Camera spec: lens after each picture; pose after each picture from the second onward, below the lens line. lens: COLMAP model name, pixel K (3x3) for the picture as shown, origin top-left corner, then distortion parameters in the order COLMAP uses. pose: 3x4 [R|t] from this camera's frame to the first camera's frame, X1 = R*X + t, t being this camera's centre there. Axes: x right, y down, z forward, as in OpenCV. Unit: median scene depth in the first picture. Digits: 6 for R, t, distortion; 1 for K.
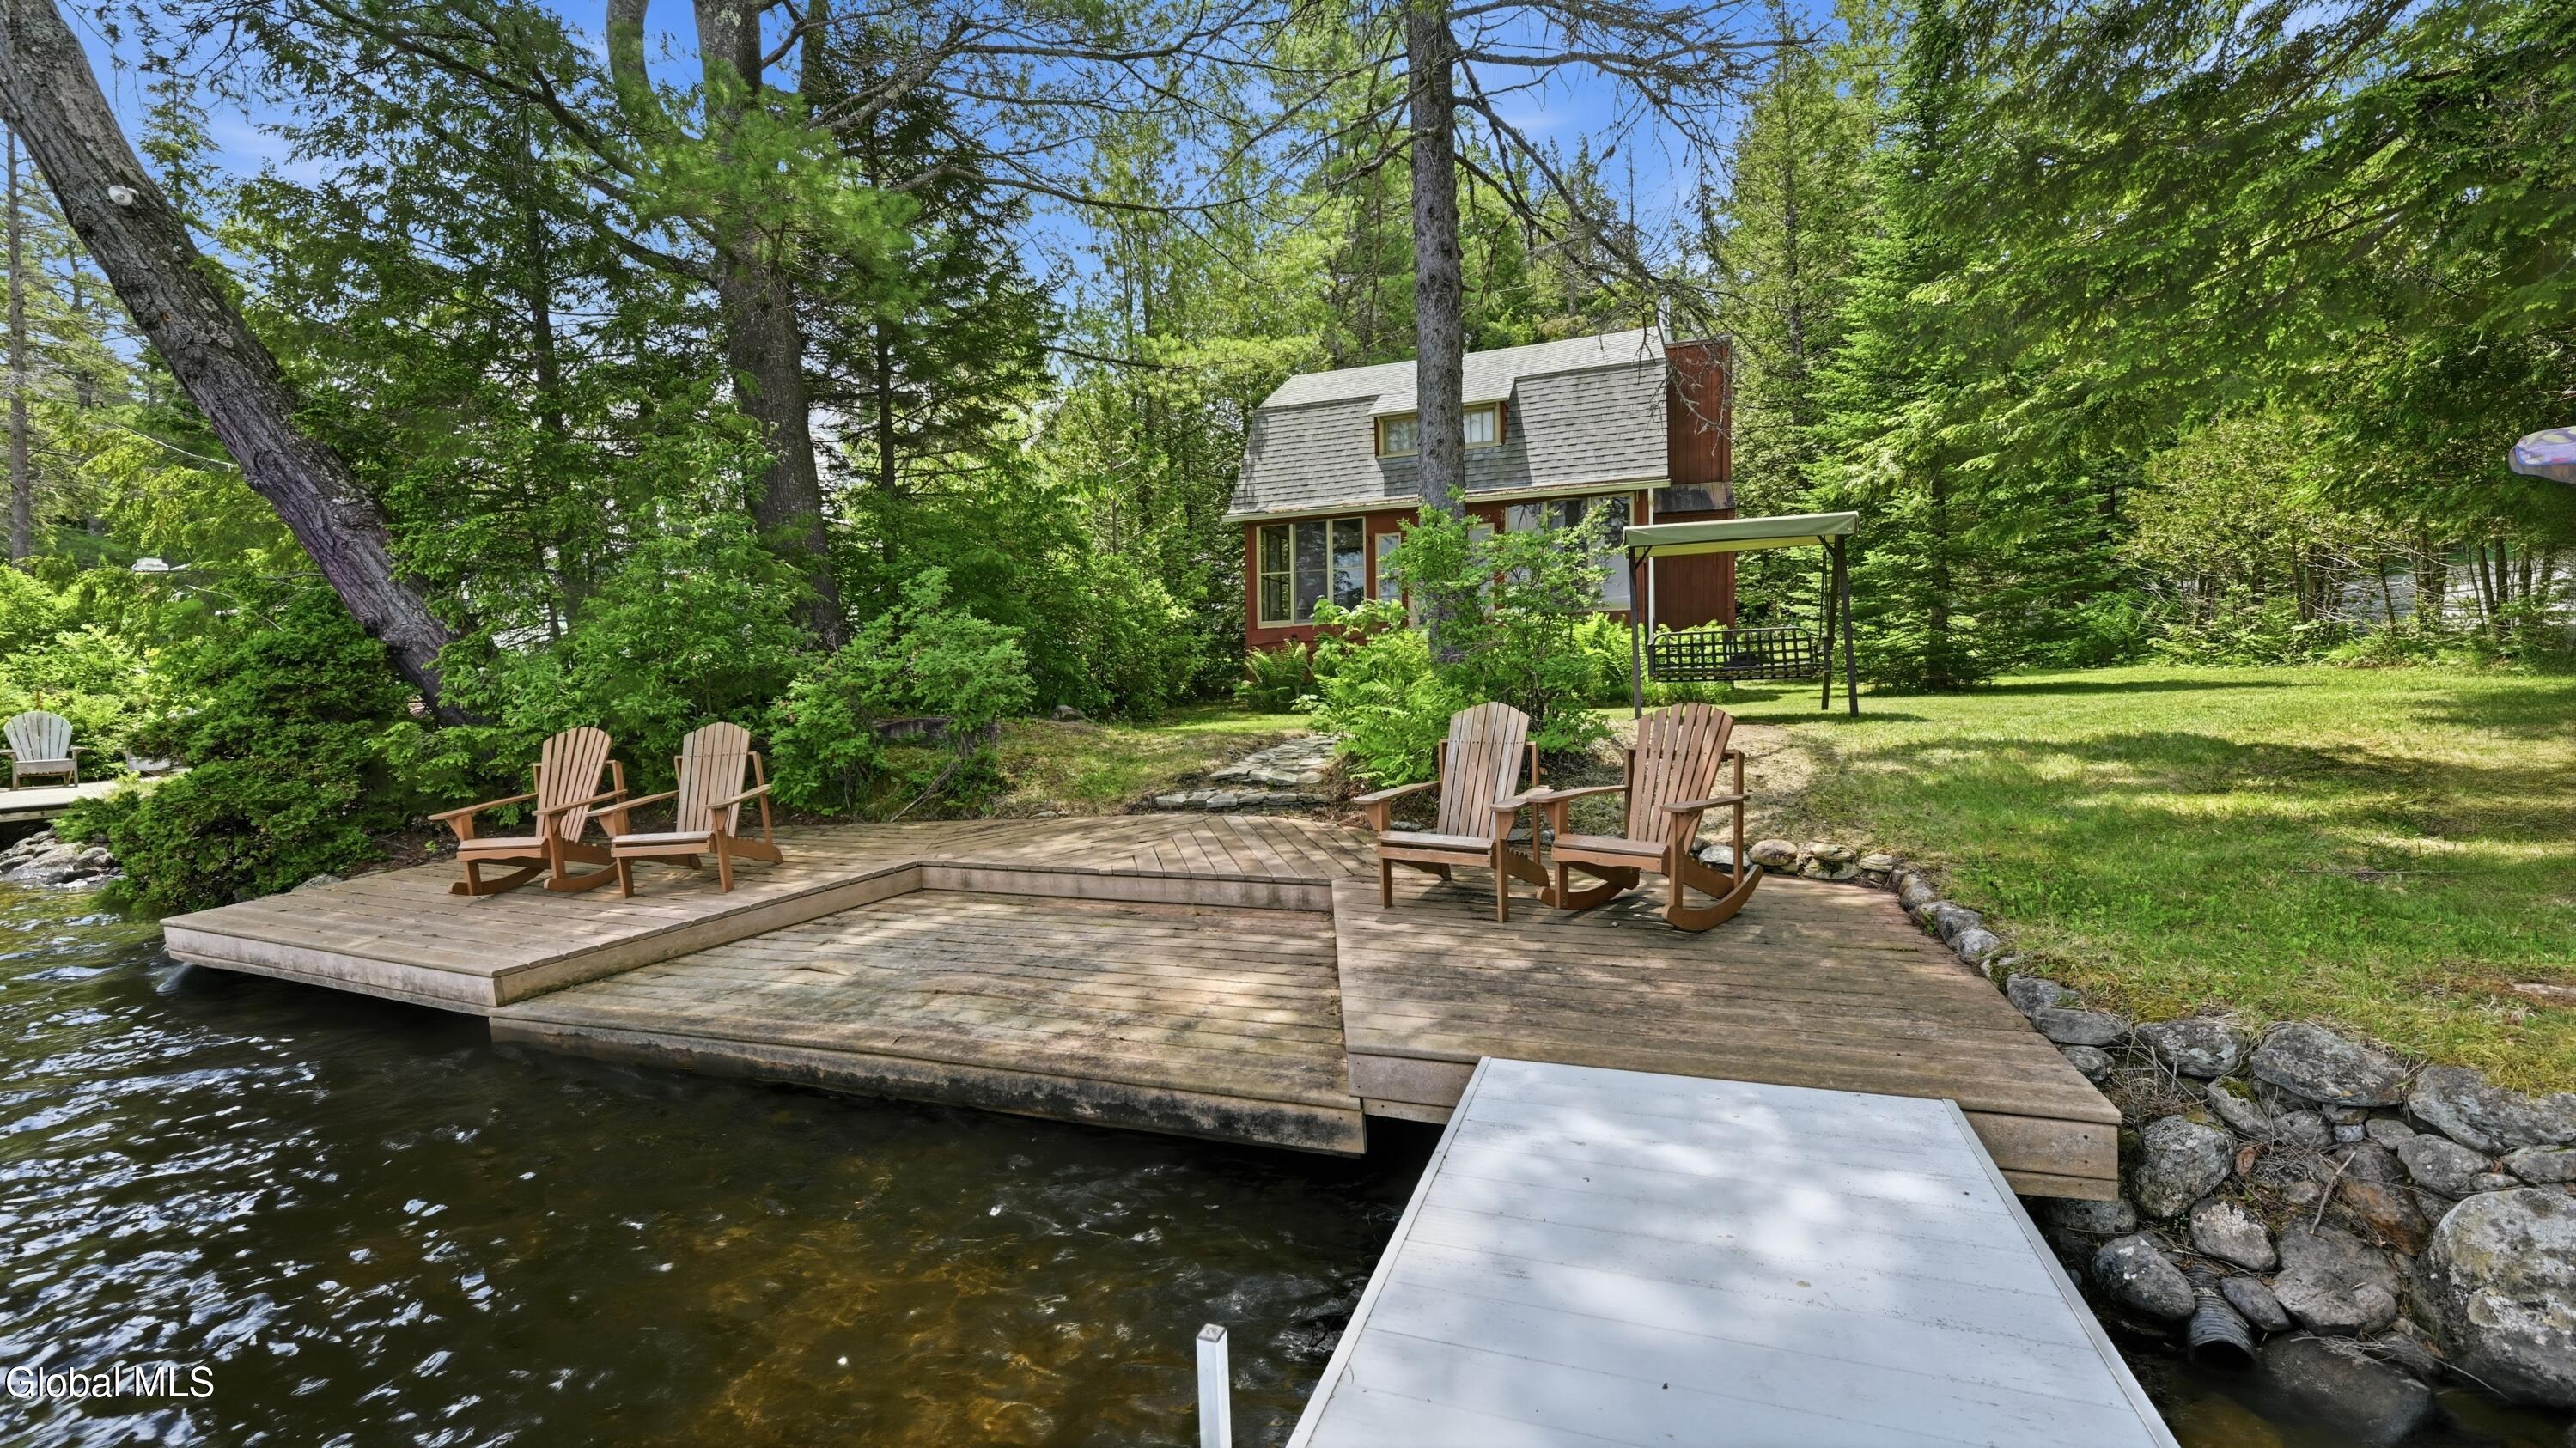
lens RADIAL K [[1080.5, 0, 1270.9], [0, 1080.5, 693.7], [0, 0, 1]] dist [0.001102, -0.000217]
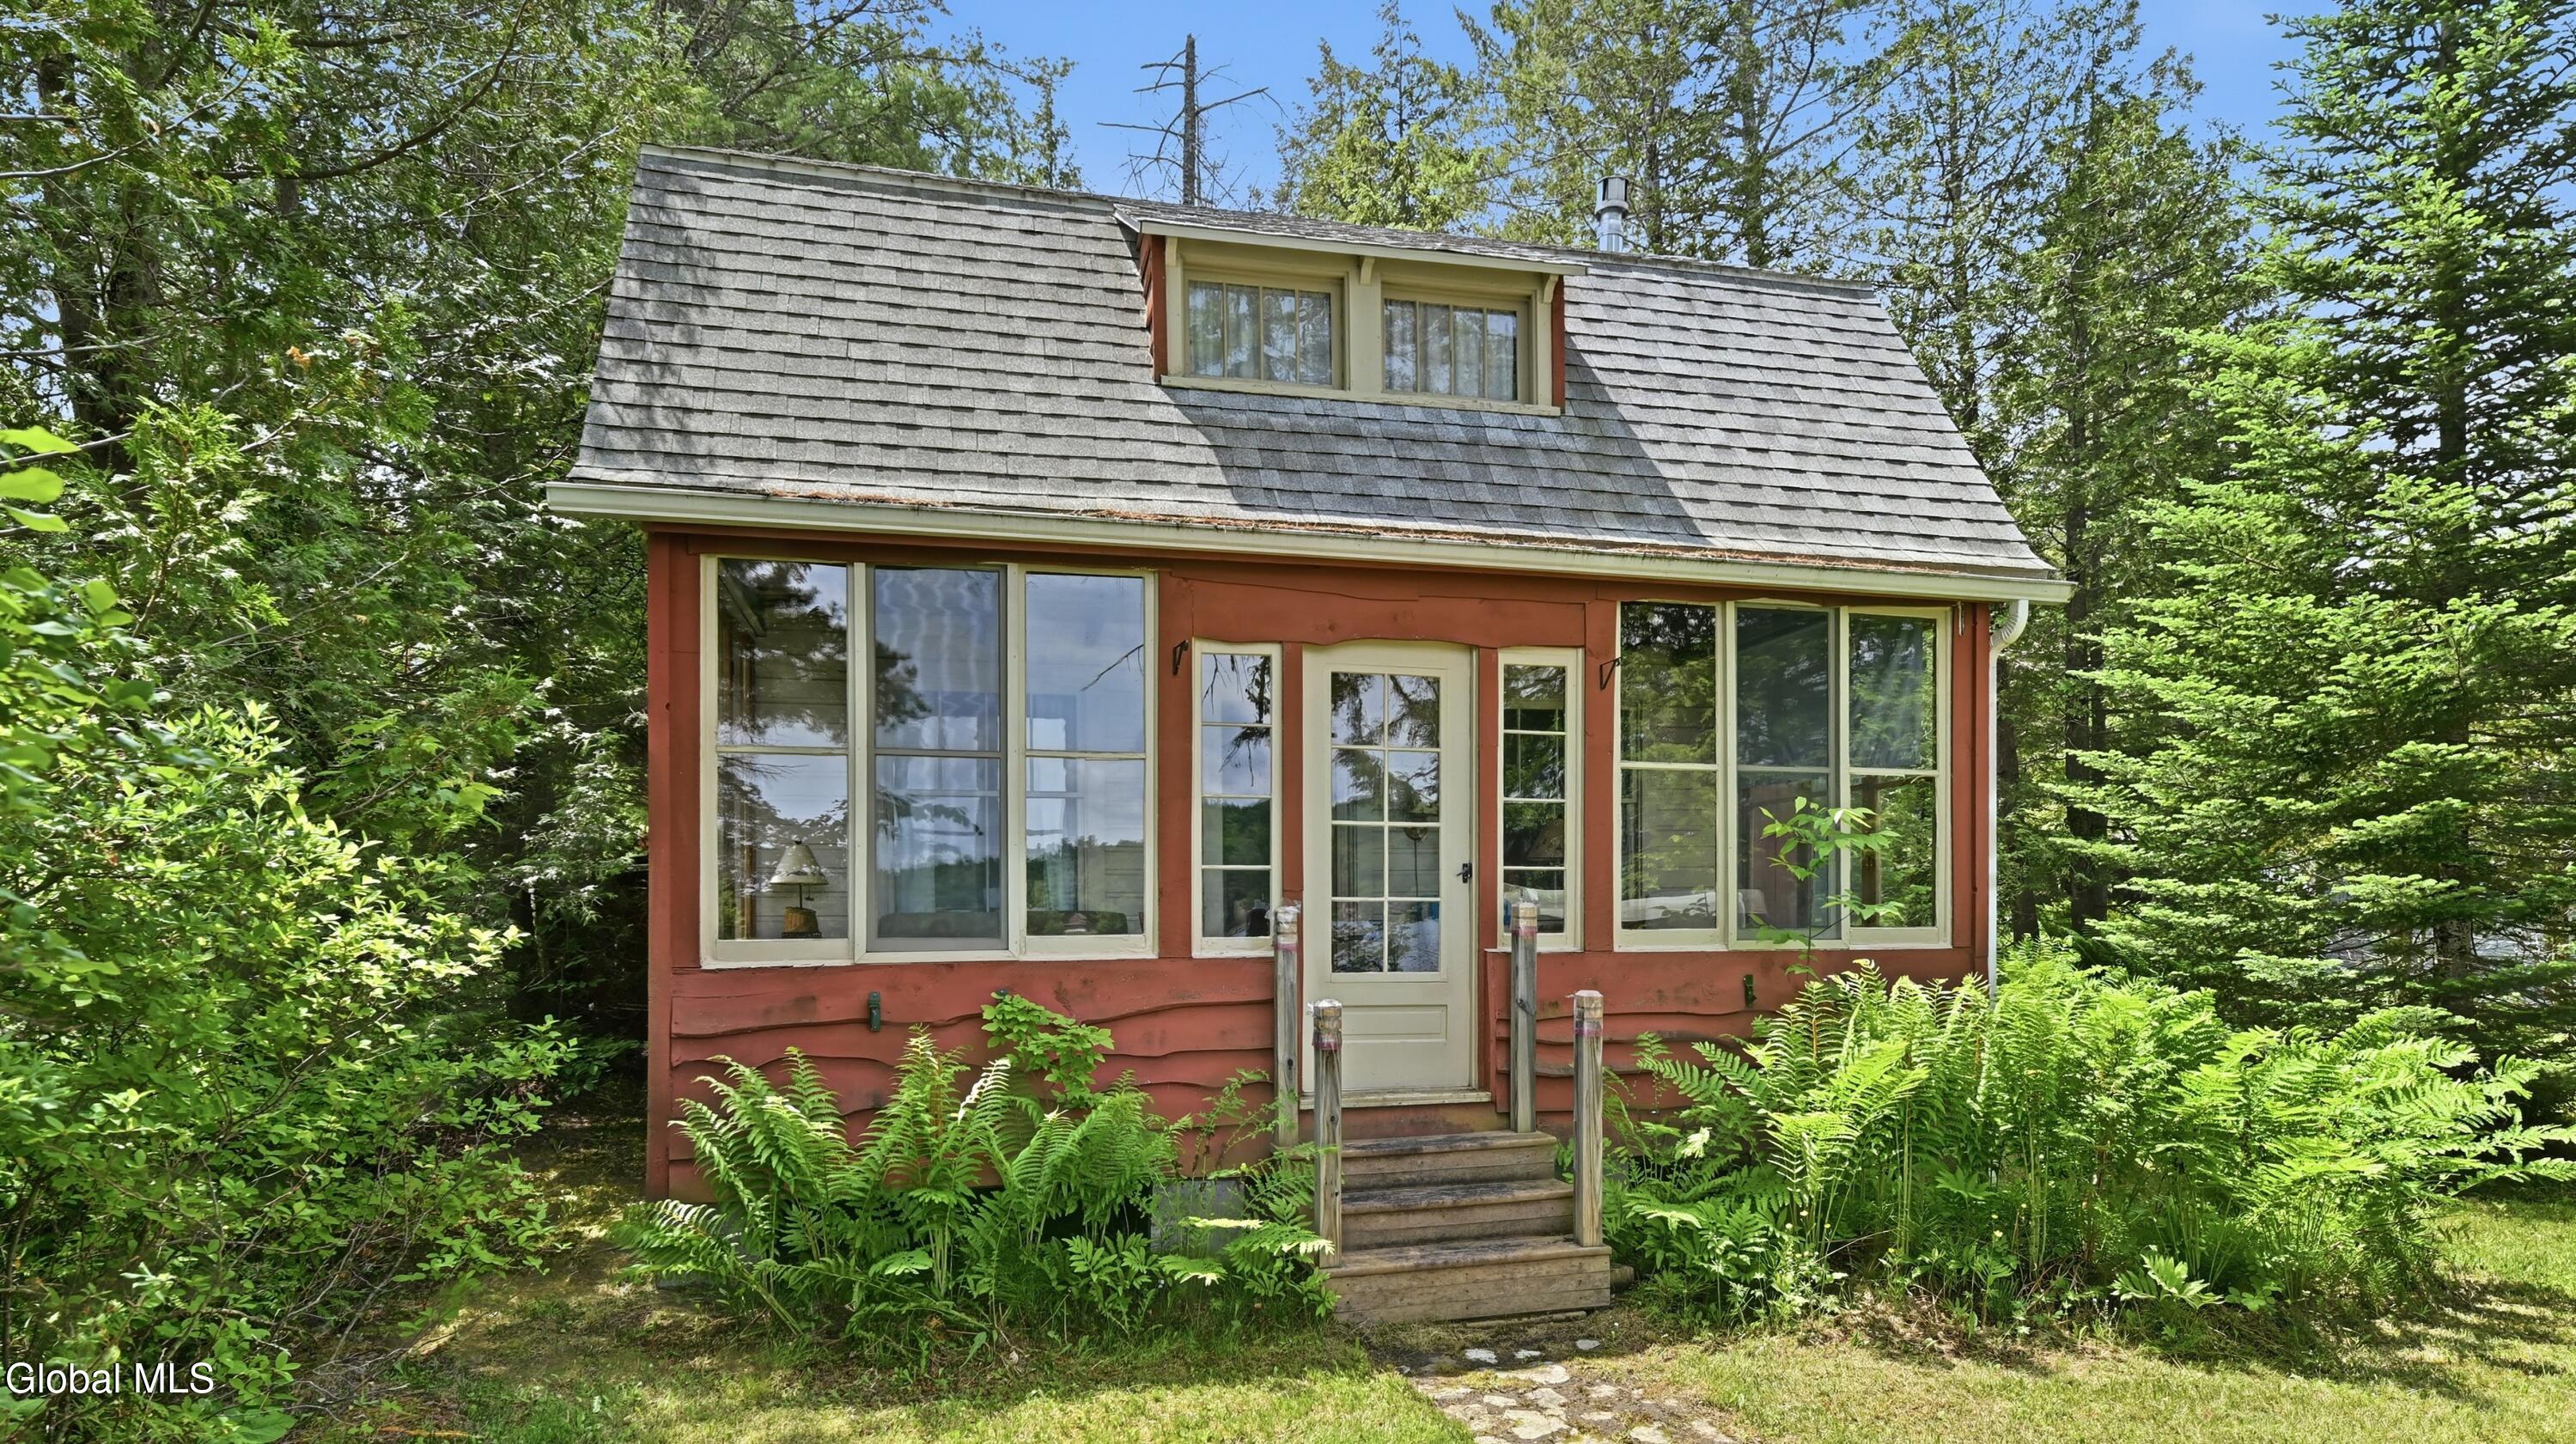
lens RADIAL K [[1402.5, 0, 1289.2], [0, 1402.5, 877.1], [0, 0, 1]] dist [0.000532, -0.000157]
pose [[0.817516, 0.032999, 0.574960, -0.092189], [-0.012047, 0.999118, -0.040215, -0.073313], [-0.575781, 0.025950, 0.817192, 0.707427]]
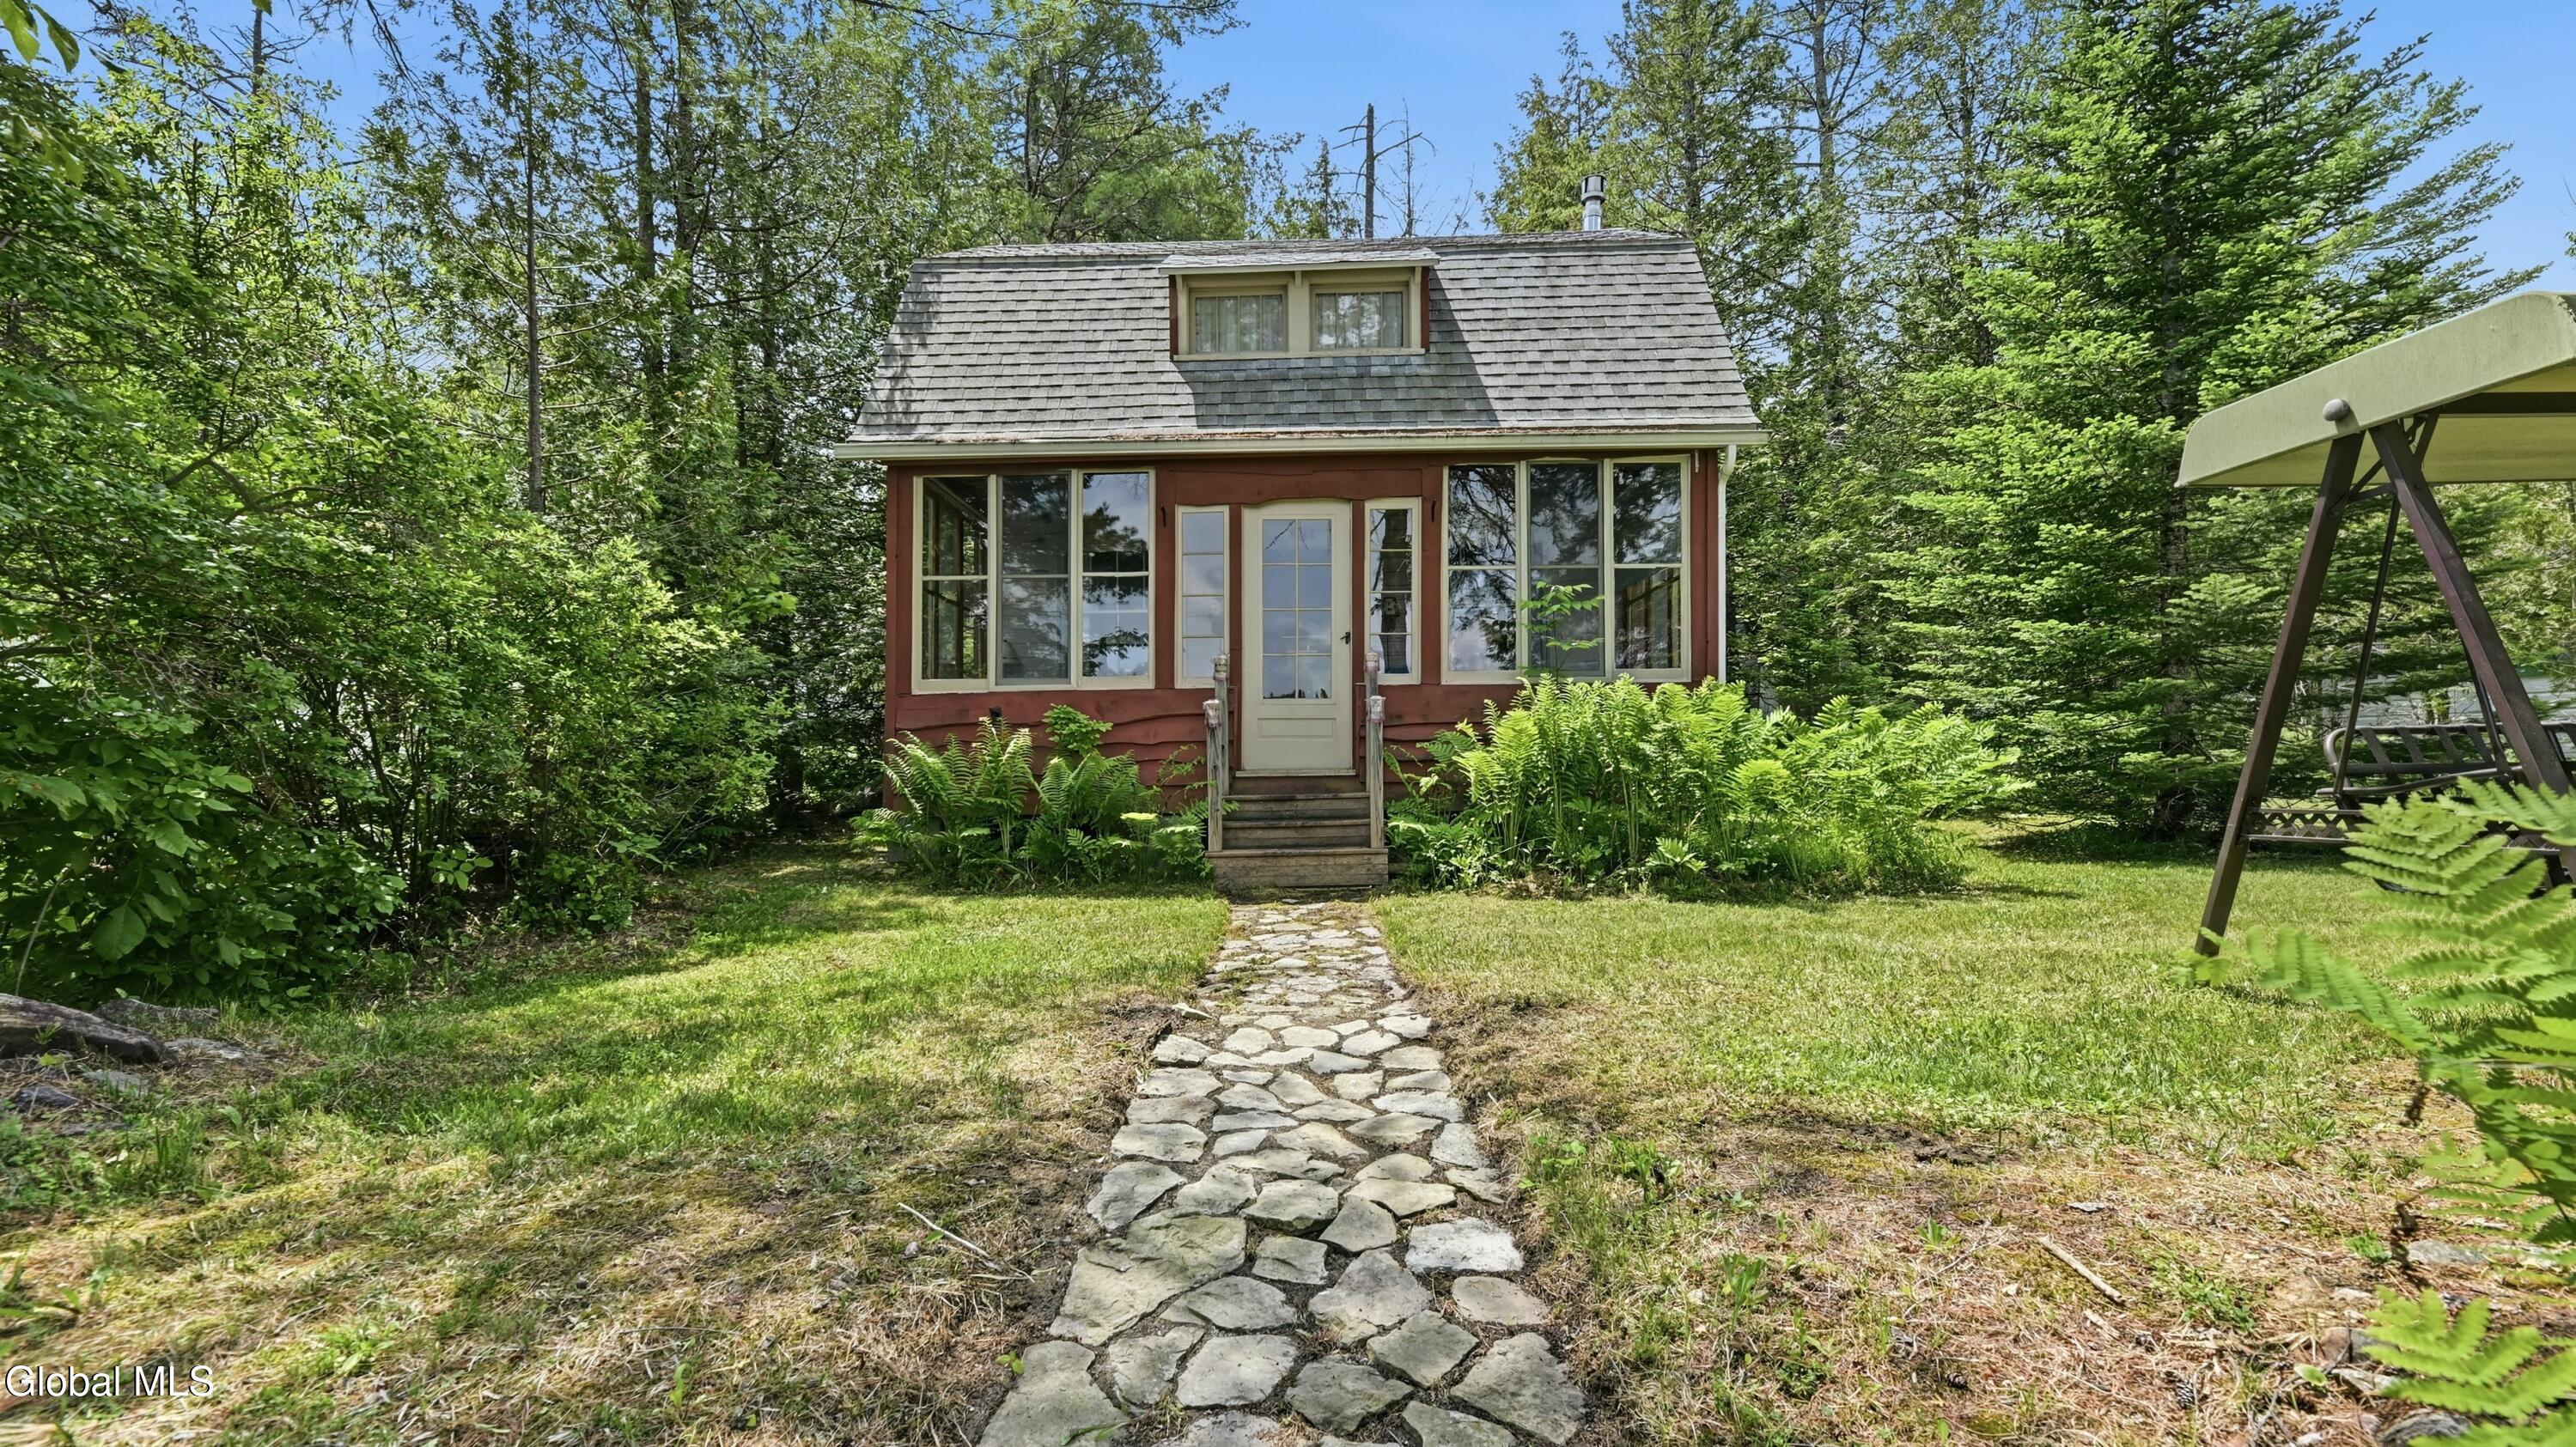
lens RADIAL K [[1080.4, 0, 1270.9], [0, 1080.4, 693.2], [0, 0, 1]] dist [0.001102, -0.000217]
pose [[0.940999, 0.031169, 0.336970, -0.024610], [-0.009858, 0.997851, -0.064772, -0.032908], [-0.338265, 0.057628, 0.939285, 0.547753]]
